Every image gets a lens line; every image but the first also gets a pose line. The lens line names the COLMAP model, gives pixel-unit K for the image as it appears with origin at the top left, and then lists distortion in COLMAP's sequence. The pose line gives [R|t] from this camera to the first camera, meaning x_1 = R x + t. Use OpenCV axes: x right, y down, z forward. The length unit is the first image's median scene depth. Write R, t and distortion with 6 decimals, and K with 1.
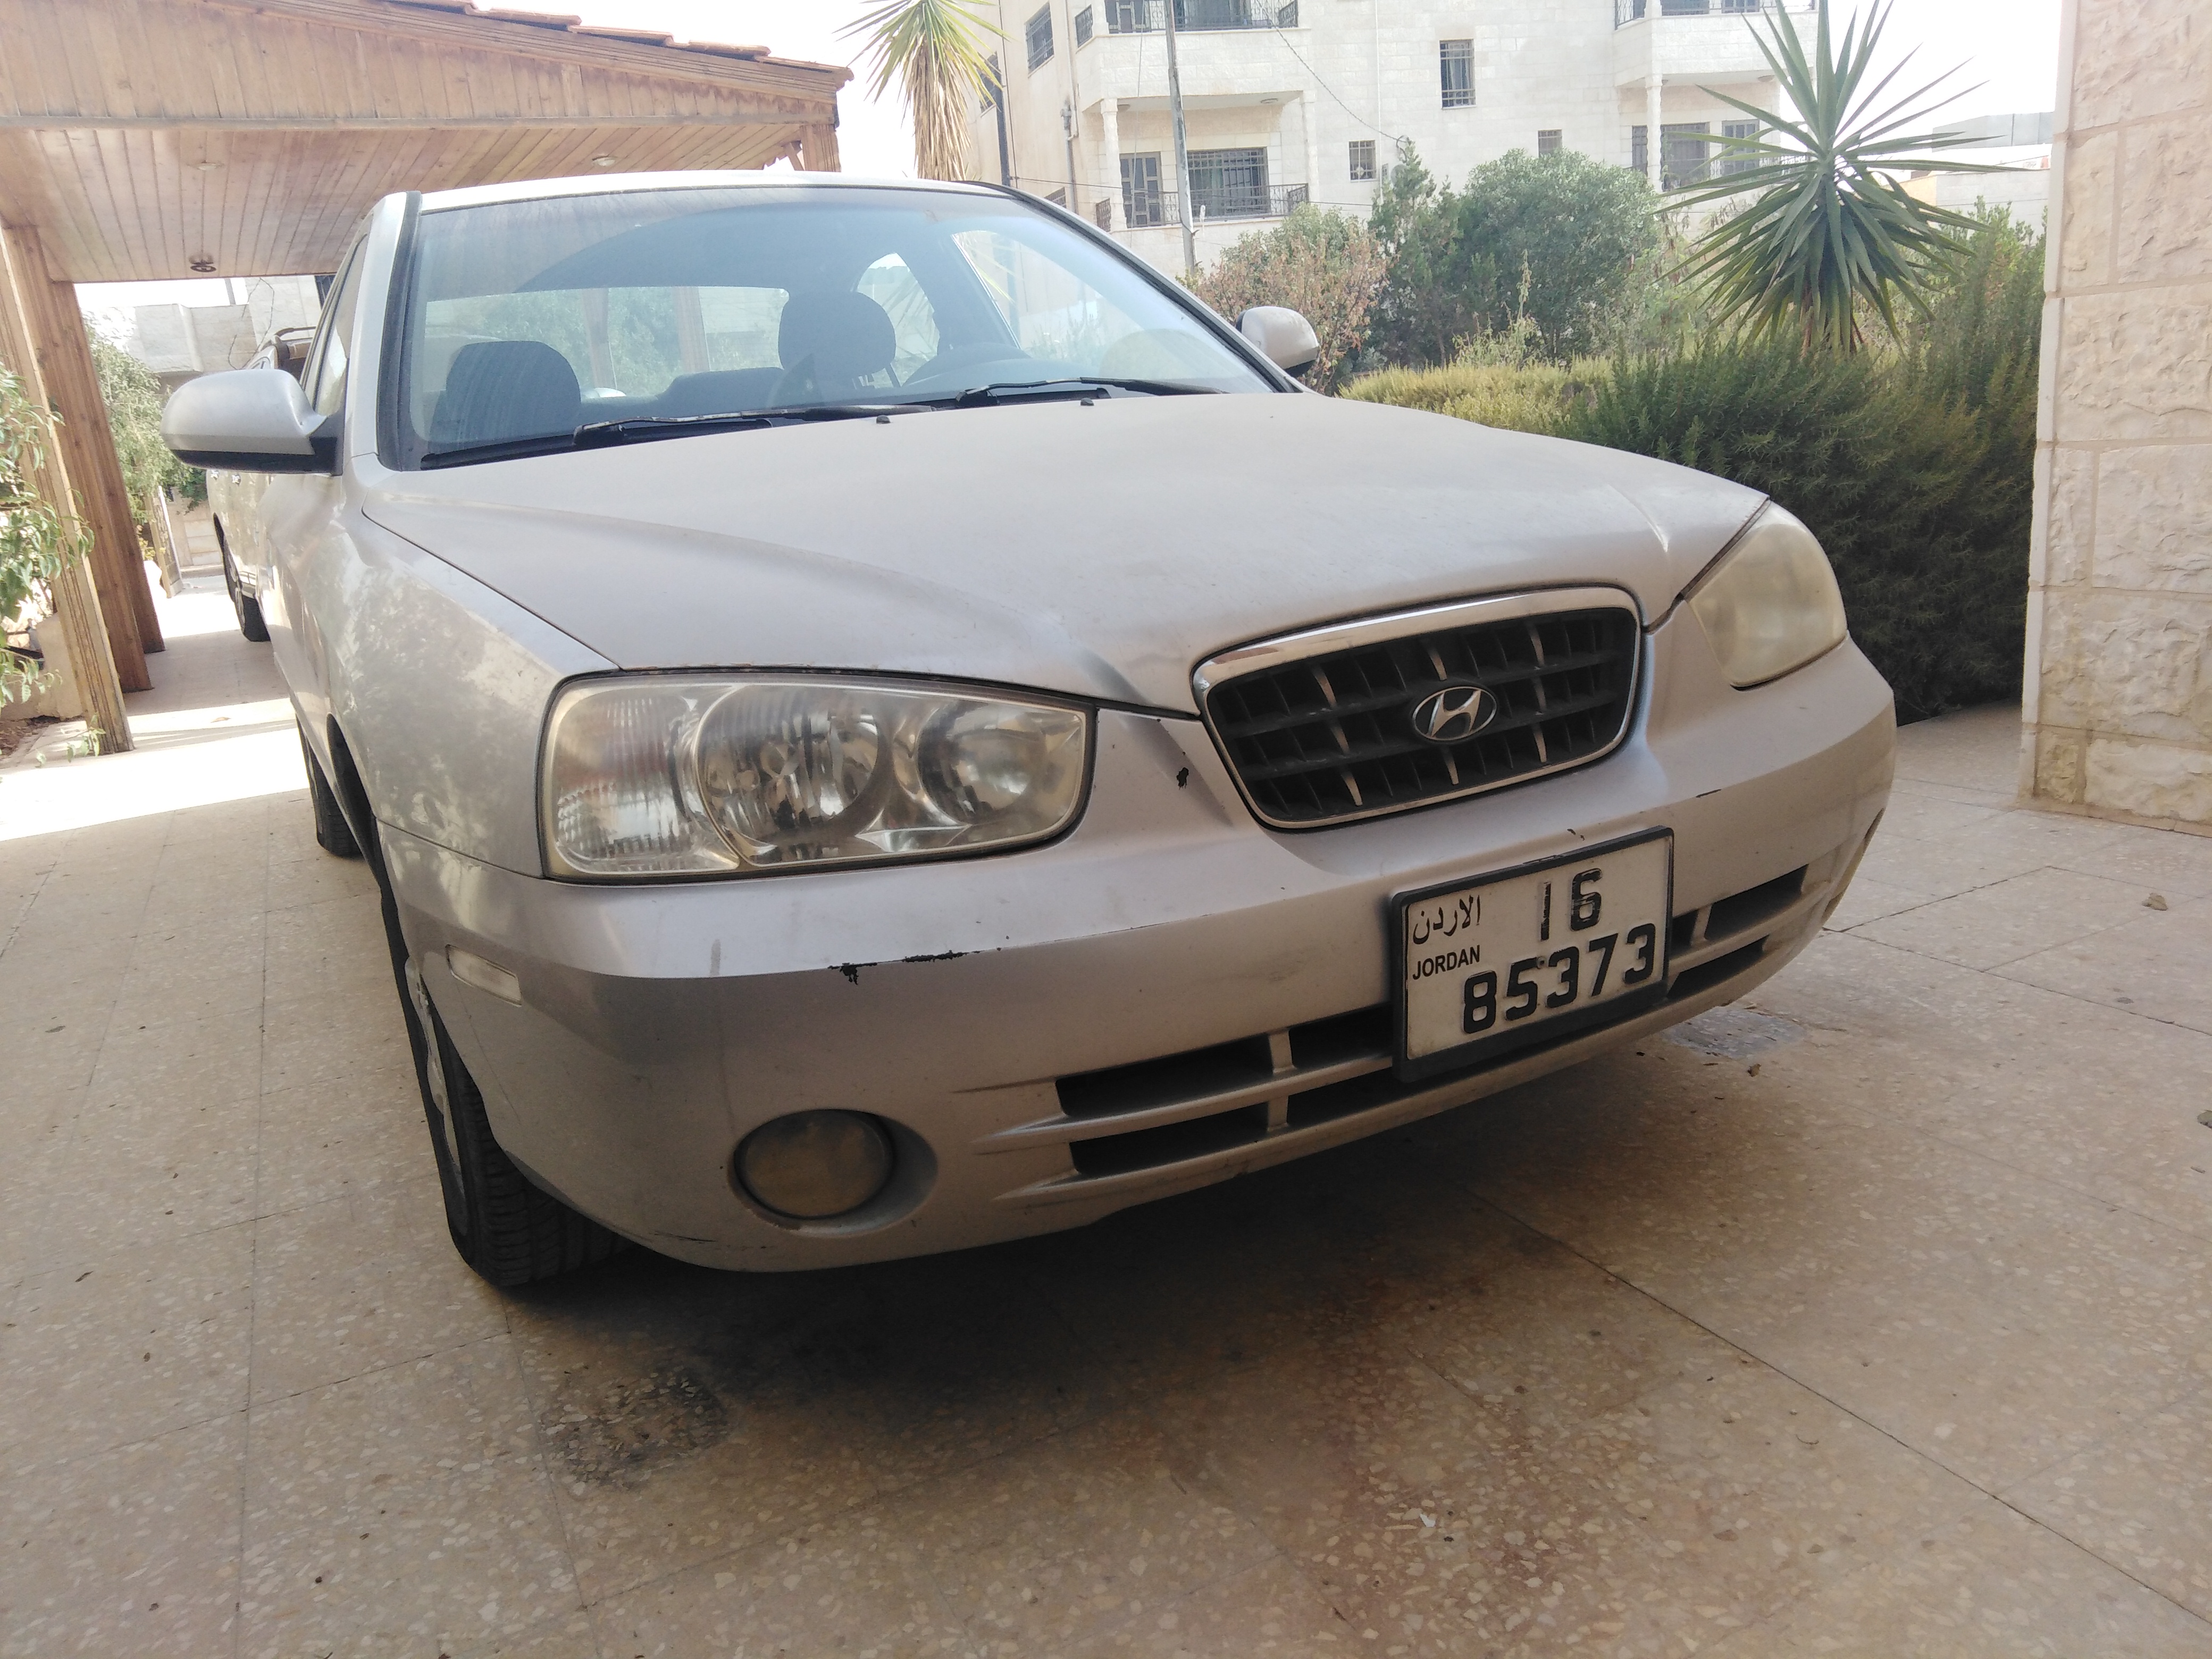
lens RADIAL K [[1657.7, 0, 1105.1], [0, 1657.7, 880.7], [0, 0, 1]] dist [0.010952, -0.016855]
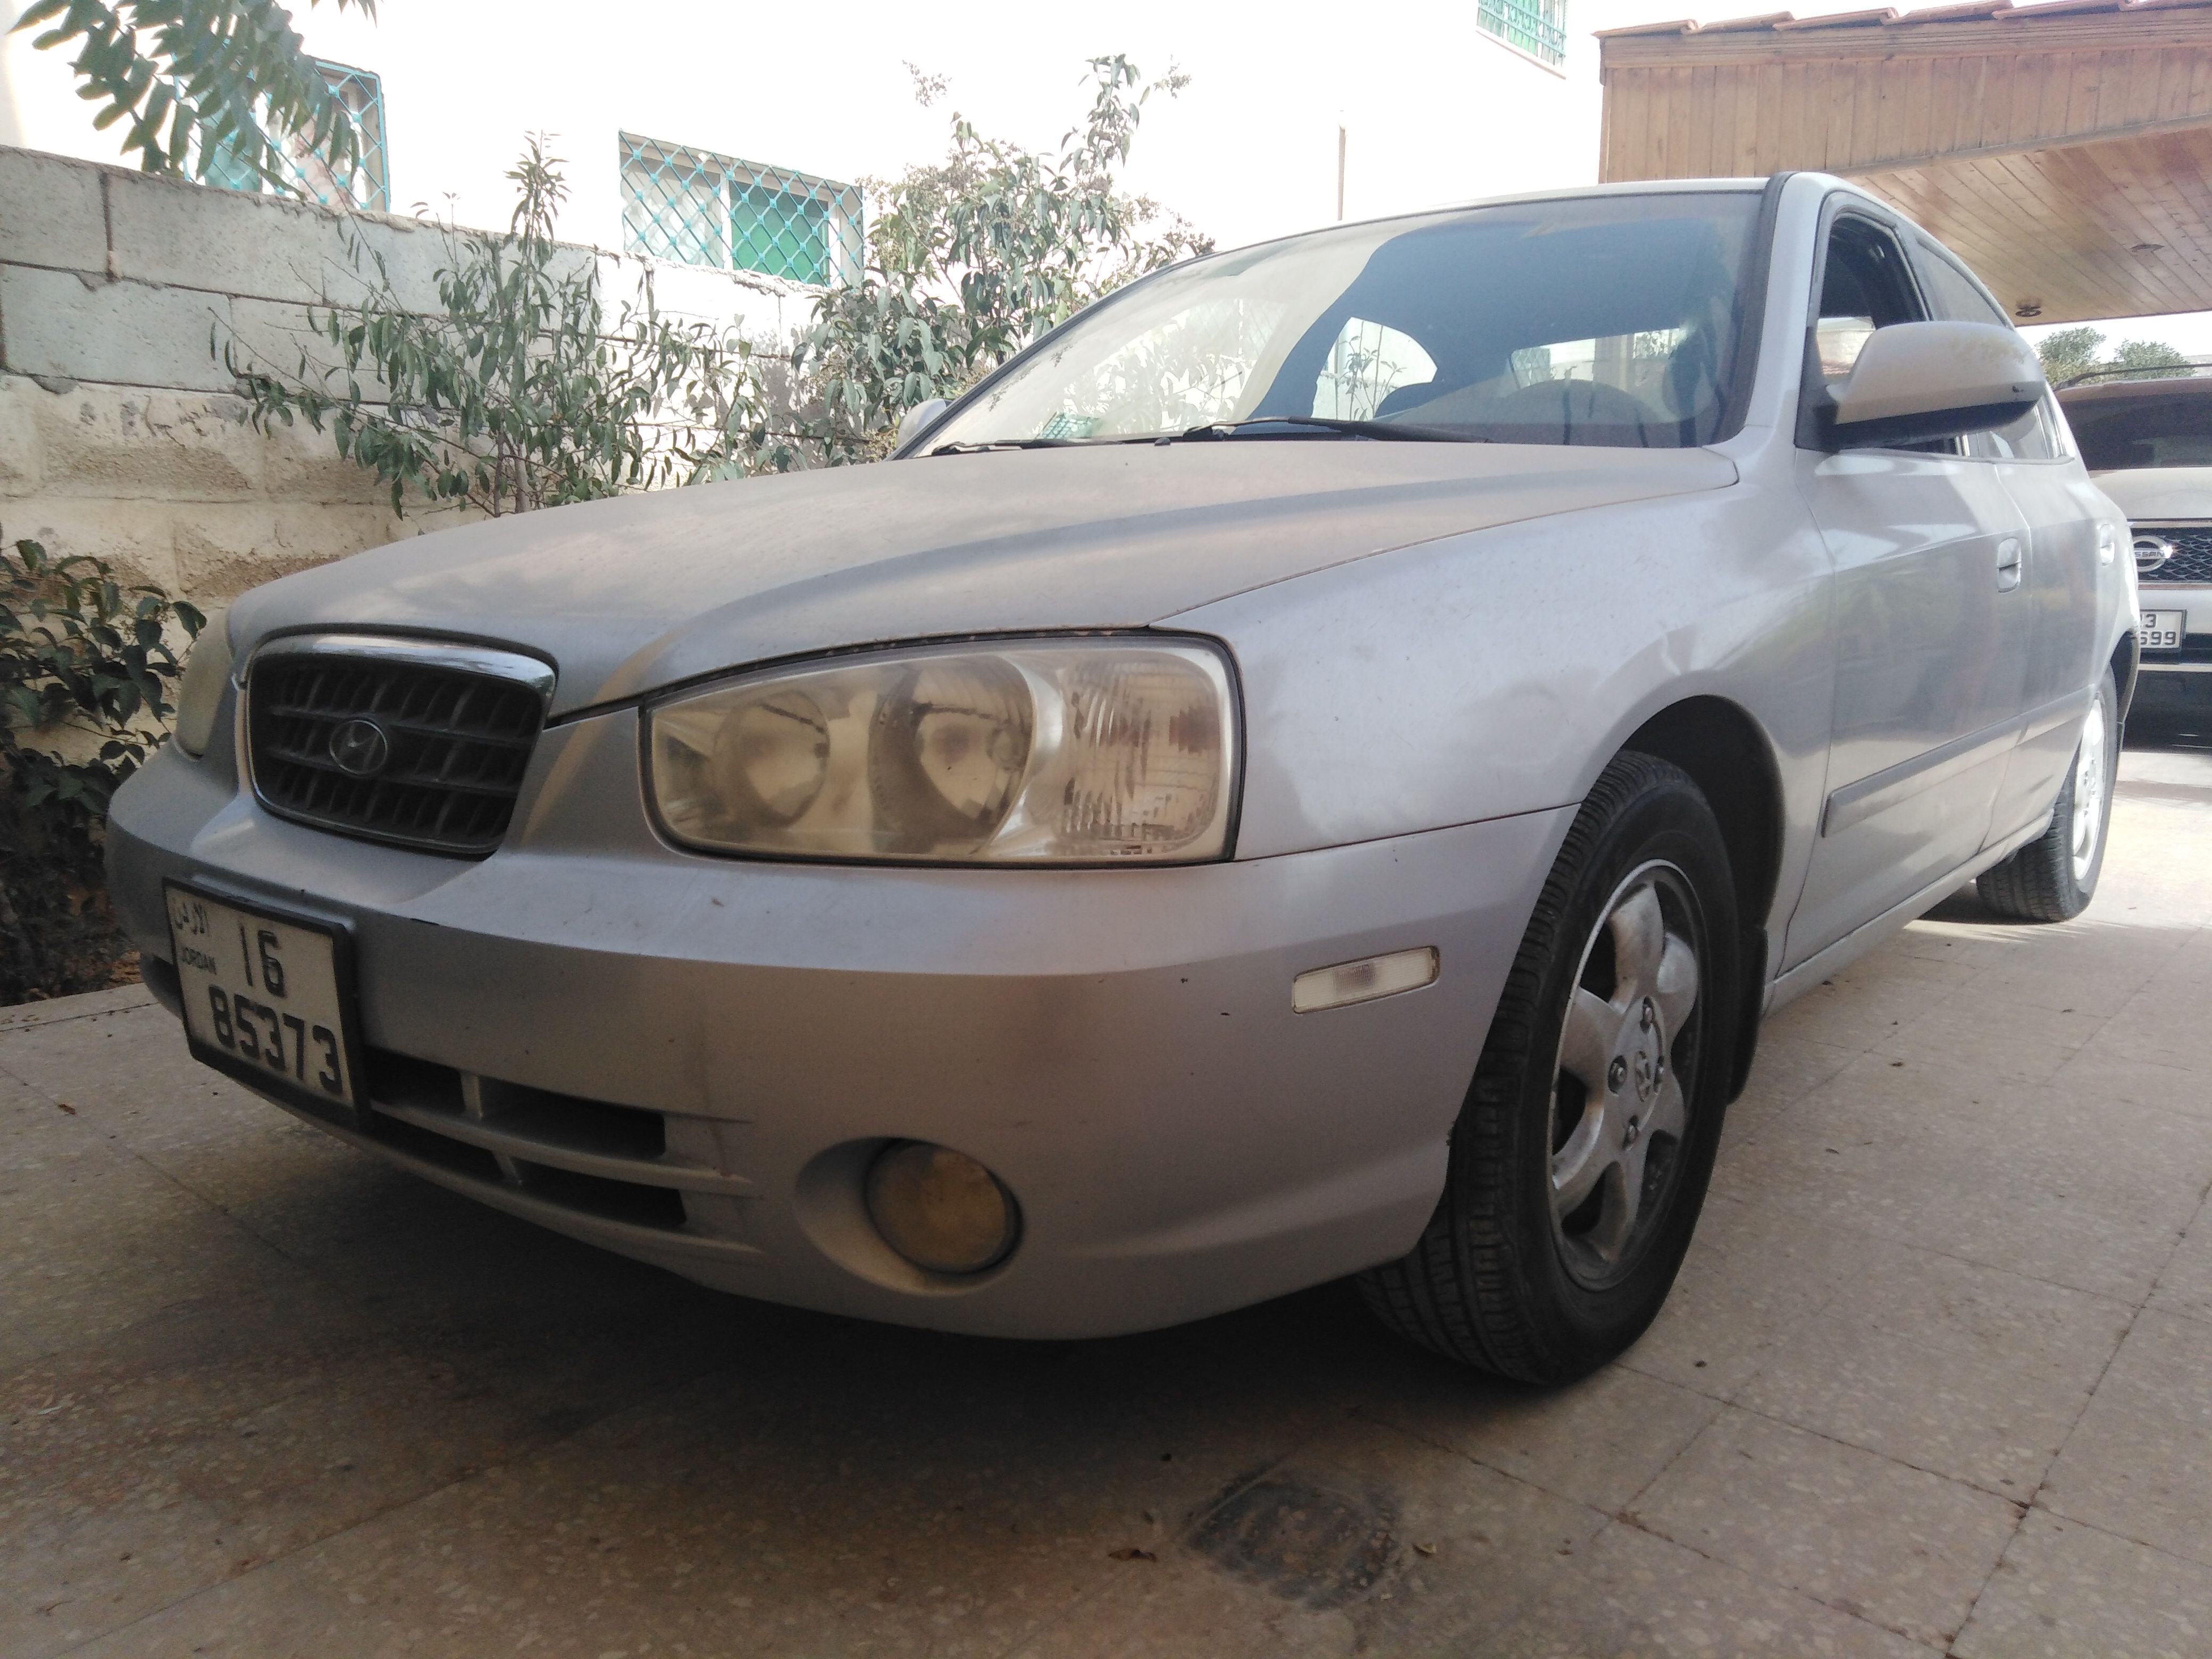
lens RADIAL K [[1582.5, 0, 1105.5], [0, 1582.5, 905.2], [0, 0, 1]] dist [0.005182, 0.001261]
pose [[0.380893, 0.278827, -0.881576, 0.301371], [-0.281311, 0.943194, 0.176773, -0.074455], [0.880786, 0.180666, 0.437693, 0.251881]]
